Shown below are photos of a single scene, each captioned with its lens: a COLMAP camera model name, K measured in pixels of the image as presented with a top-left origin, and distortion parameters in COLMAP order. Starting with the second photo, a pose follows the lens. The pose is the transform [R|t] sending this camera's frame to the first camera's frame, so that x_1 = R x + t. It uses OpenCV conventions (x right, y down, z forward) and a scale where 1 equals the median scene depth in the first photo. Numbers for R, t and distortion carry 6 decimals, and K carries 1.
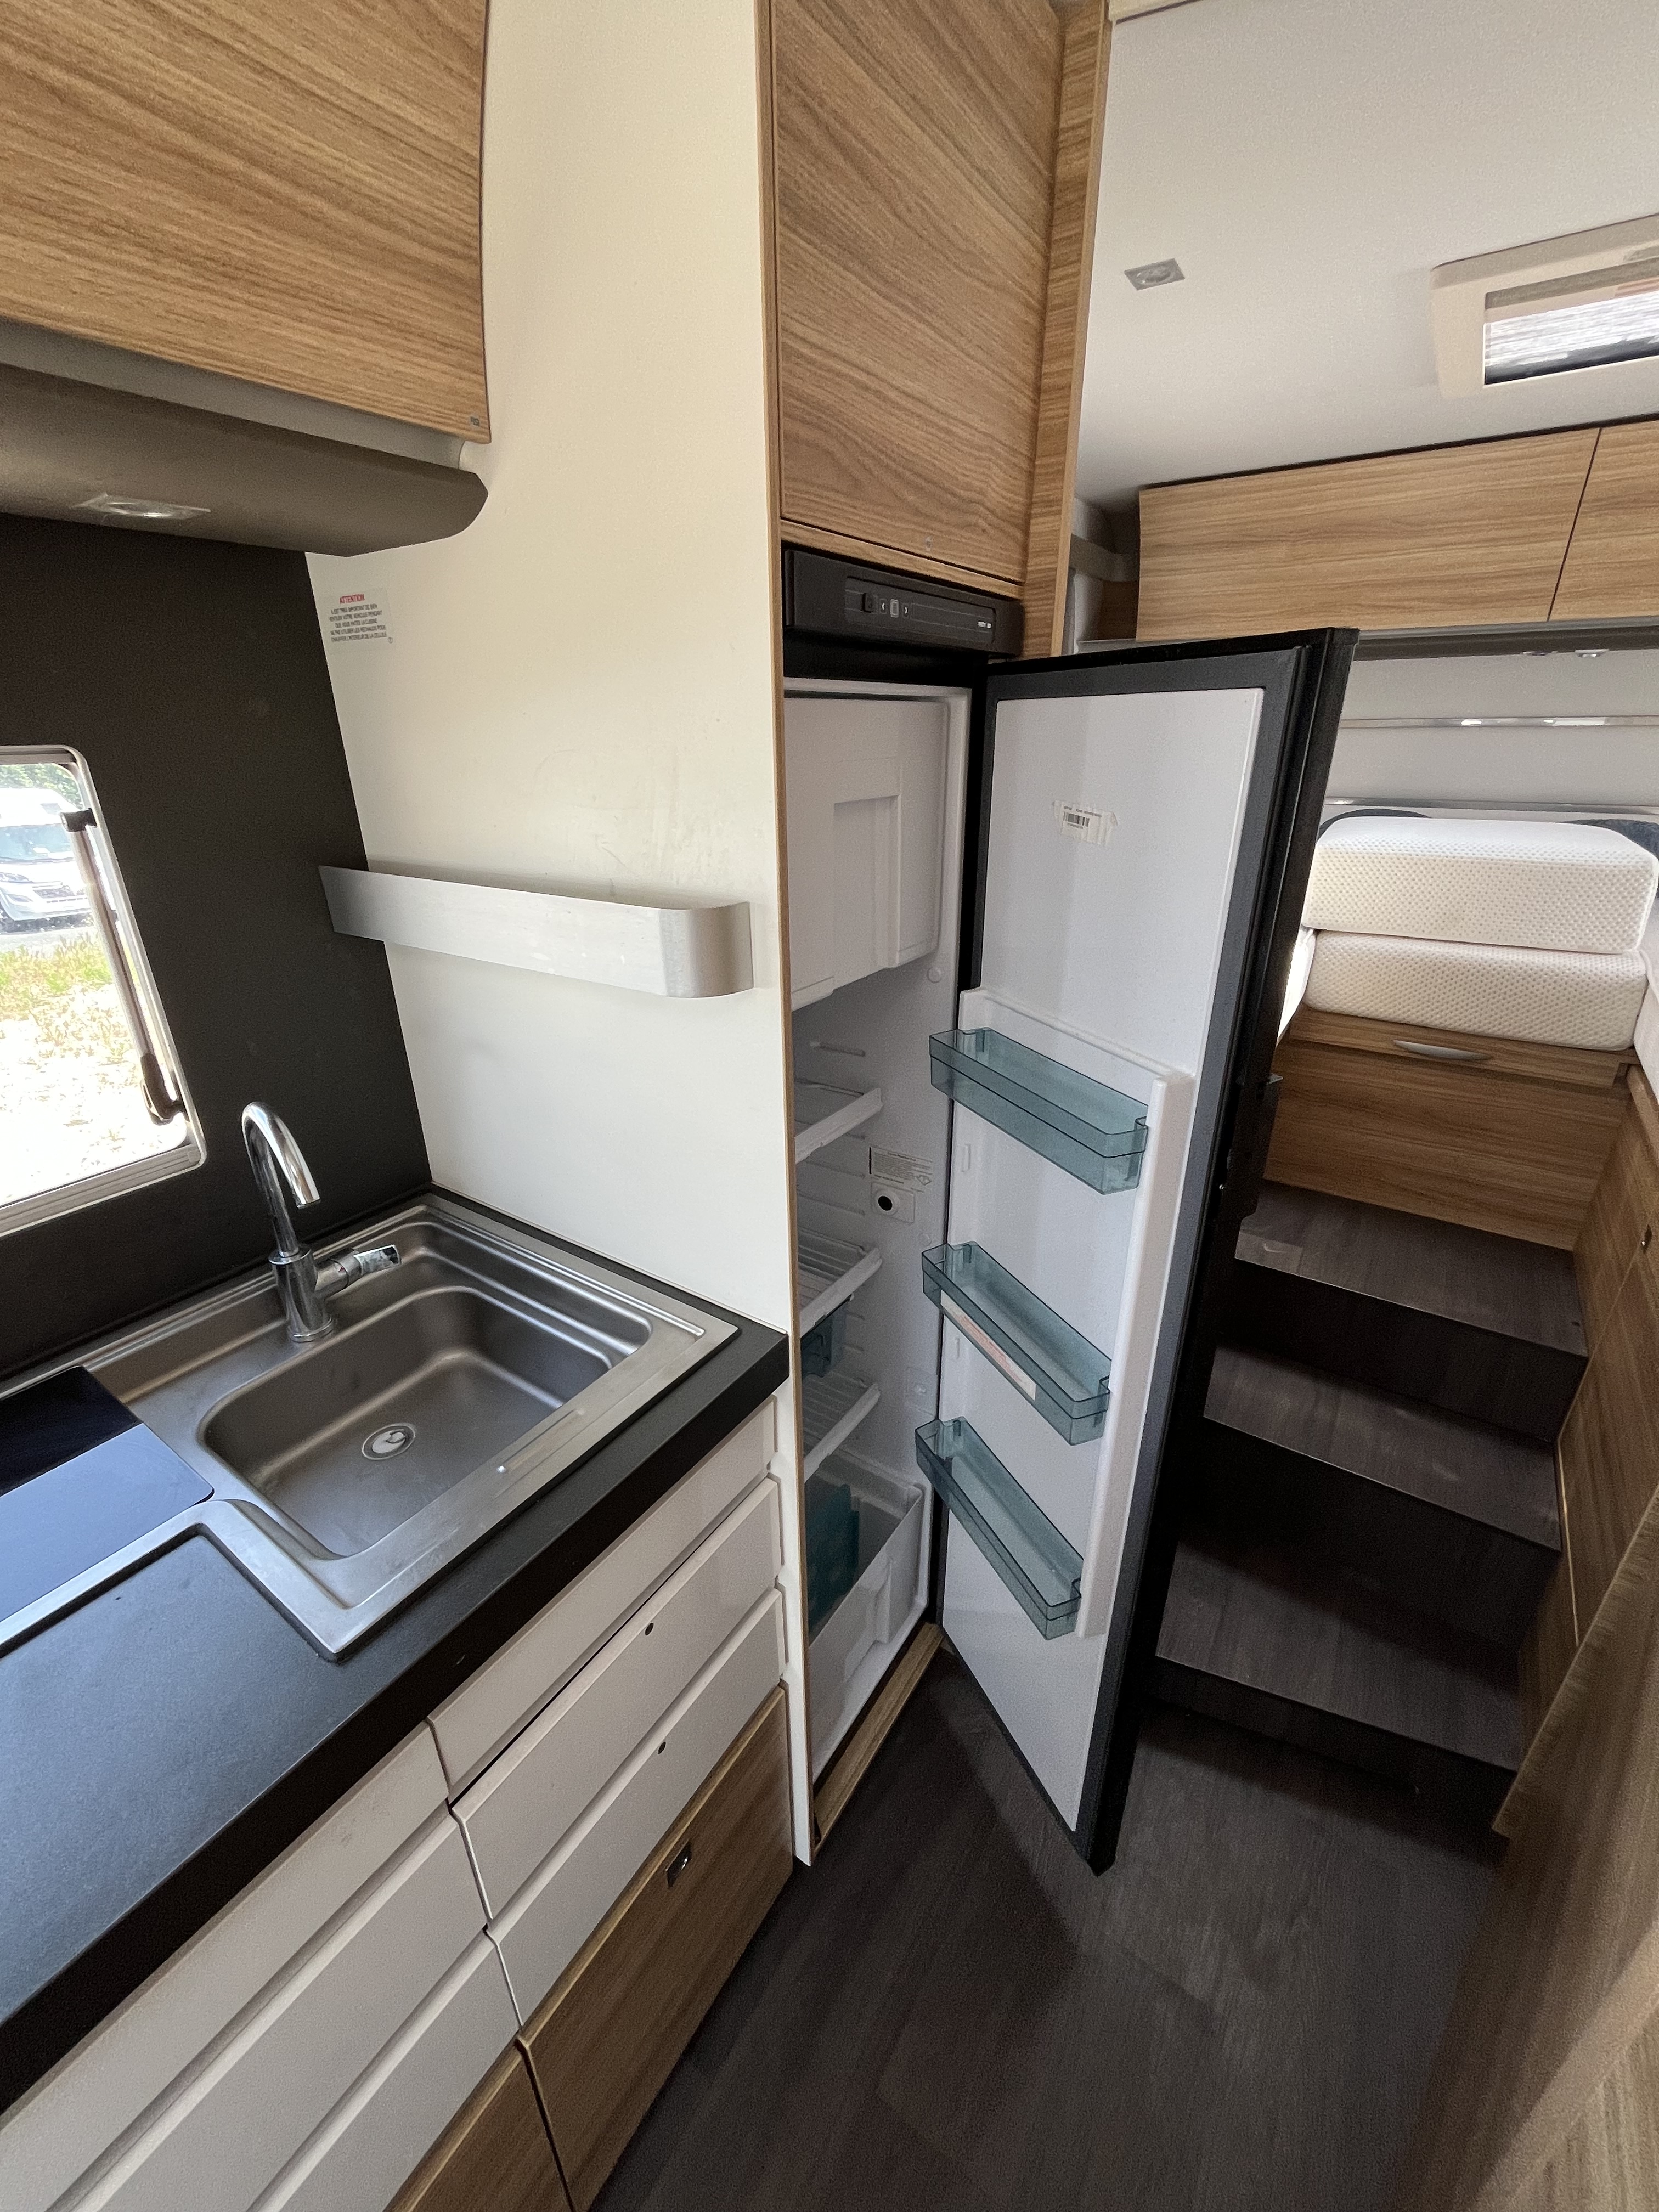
lens RADIAL K [[890.3, 0, 823.5], [0, 890.3, 1117.6], [0, 0, 1]] dist [-0.000051, -0.000307]
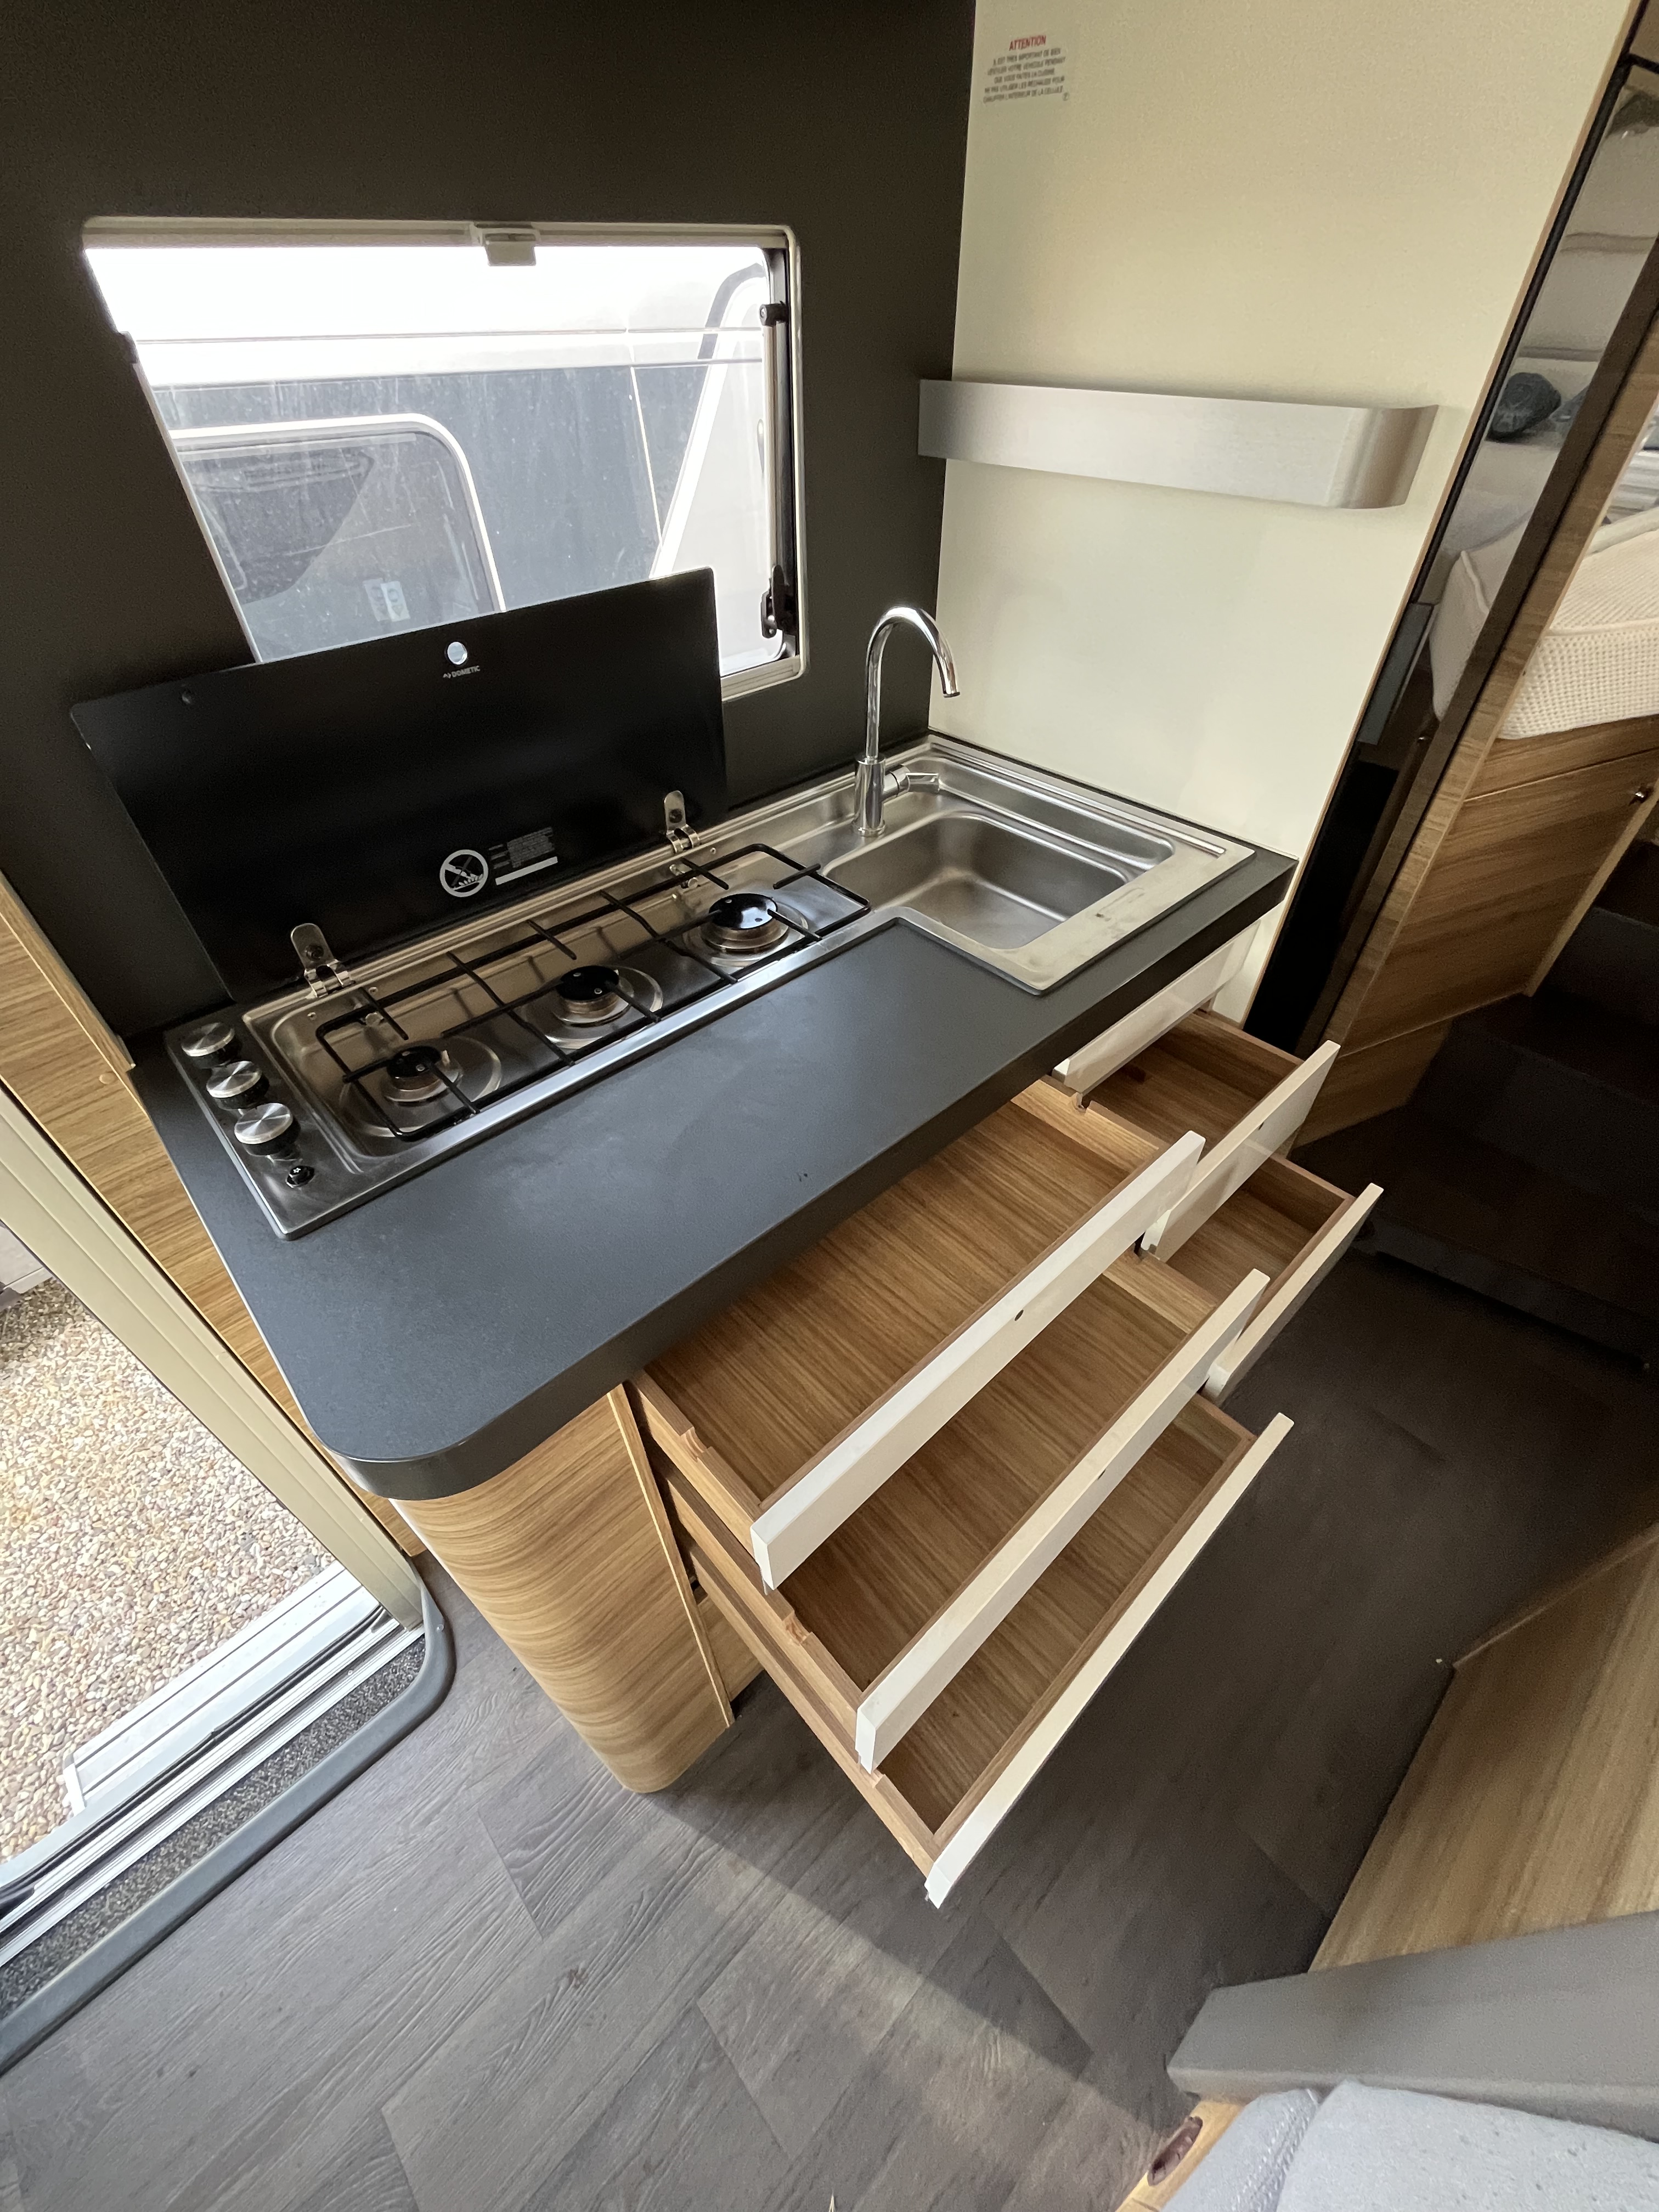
lens RADIAL K [[890.3, 0, 836.5], [0, 890.3, 1105.9], [0, 0, 1]] dist [-0.000051, -0.000307]
pose [[0.973395, 0.159265, -0.164732, -0.377038], [-0.095895, 0.936105, 0.338396, 0.196405], [0.208101, -0.313596, 0.926473, -0.309751]]
